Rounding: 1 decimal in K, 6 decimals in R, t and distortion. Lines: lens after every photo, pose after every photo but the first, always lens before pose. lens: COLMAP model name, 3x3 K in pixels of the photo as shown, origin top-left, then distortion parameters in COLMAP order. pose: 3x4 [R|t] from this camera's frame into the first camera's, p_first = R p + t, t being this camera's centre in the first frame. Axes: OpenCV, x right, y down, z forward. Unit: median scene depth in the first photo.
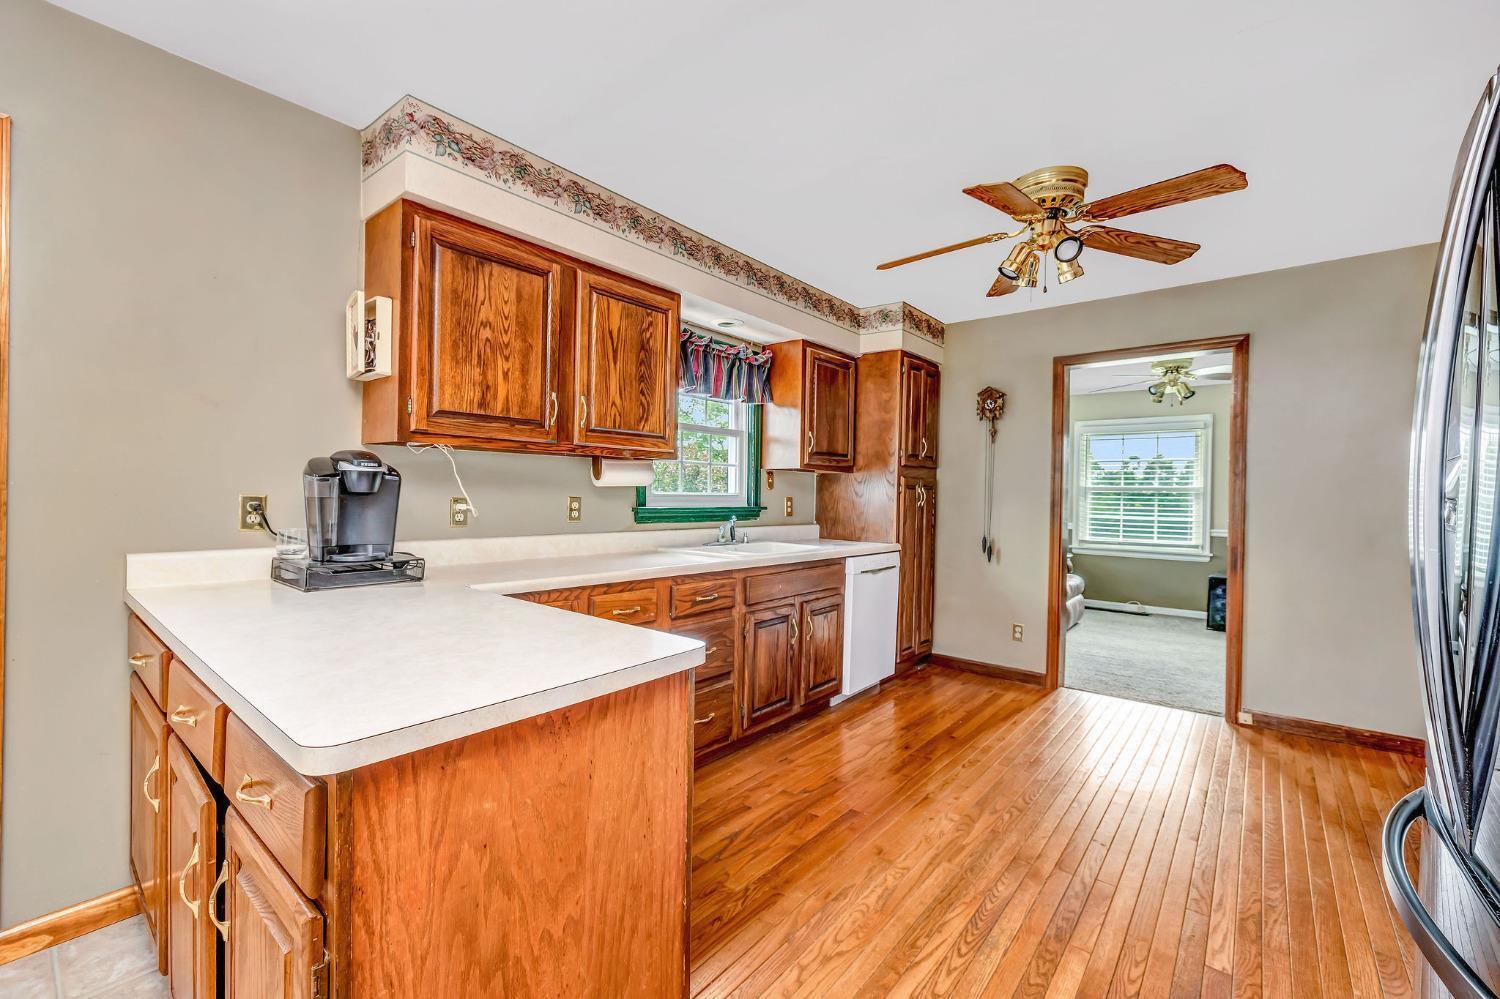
lens RADIAL K [[627.4, 0, 744.8], [0, 627.4, 494.9], [0, 0, 1]] dist [-0.000598, -0.000145]
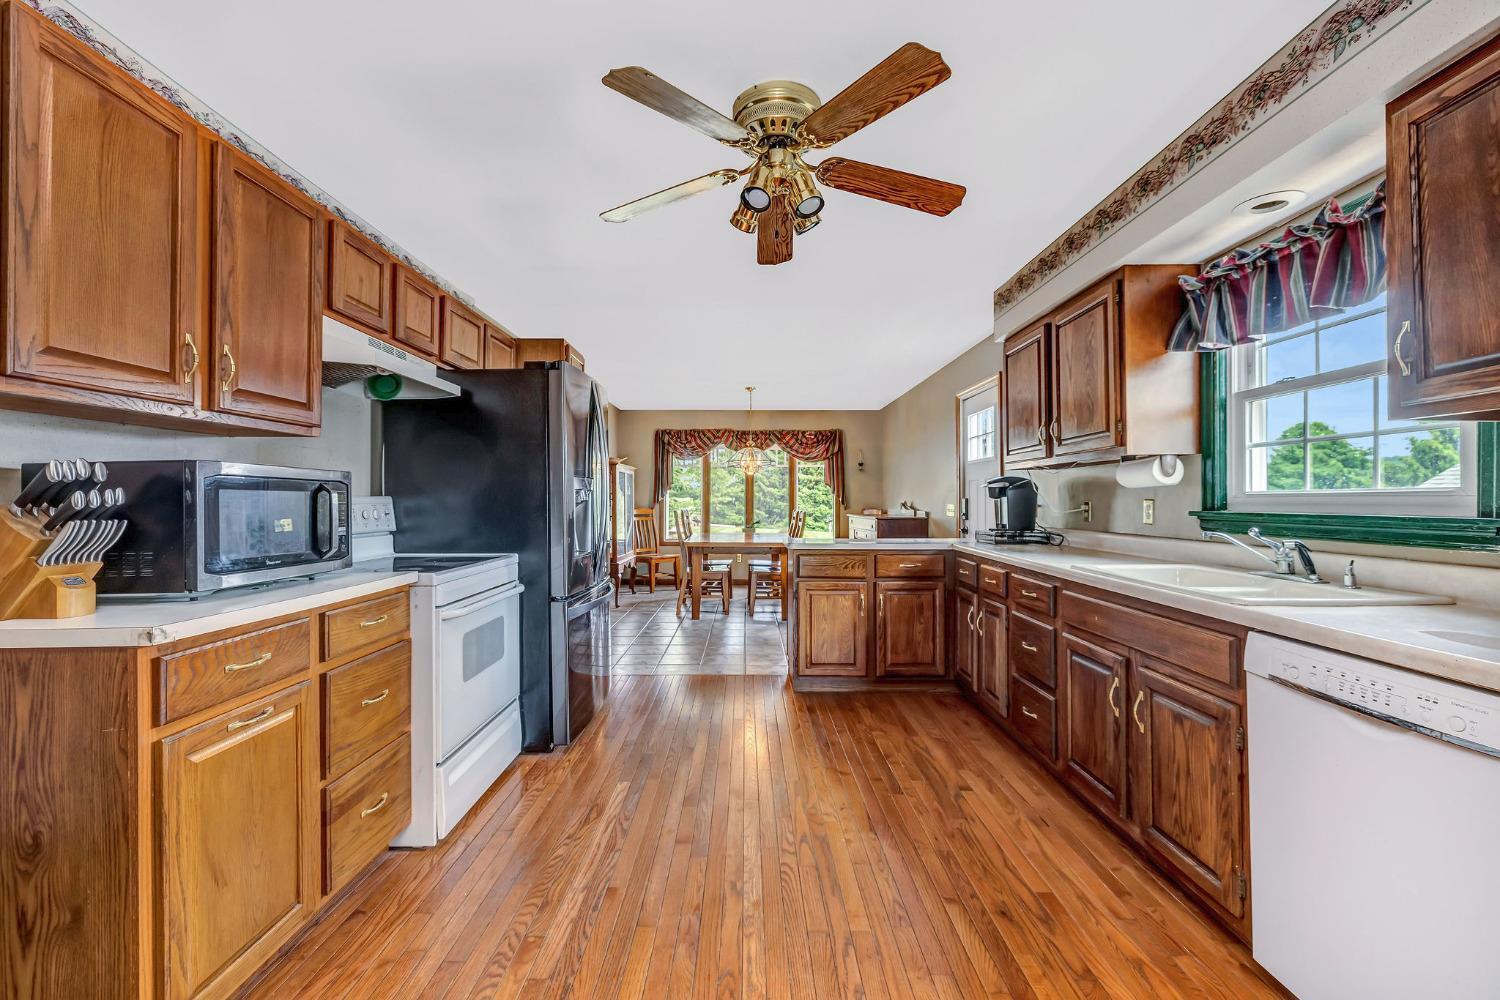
lens RADIAL K [[627.4, 0, 748.9], [0, 627.4, 498.6], [0, 0, 1]] dist [-0.000598, -0.000145]
pose [[-0.765633, -0.017711, -0.643034, 0.856605], [-0.014888, 0.999841, -0.009812, 0.021453], [0.643106, 0.002061, -0.765775, 1.340209]]
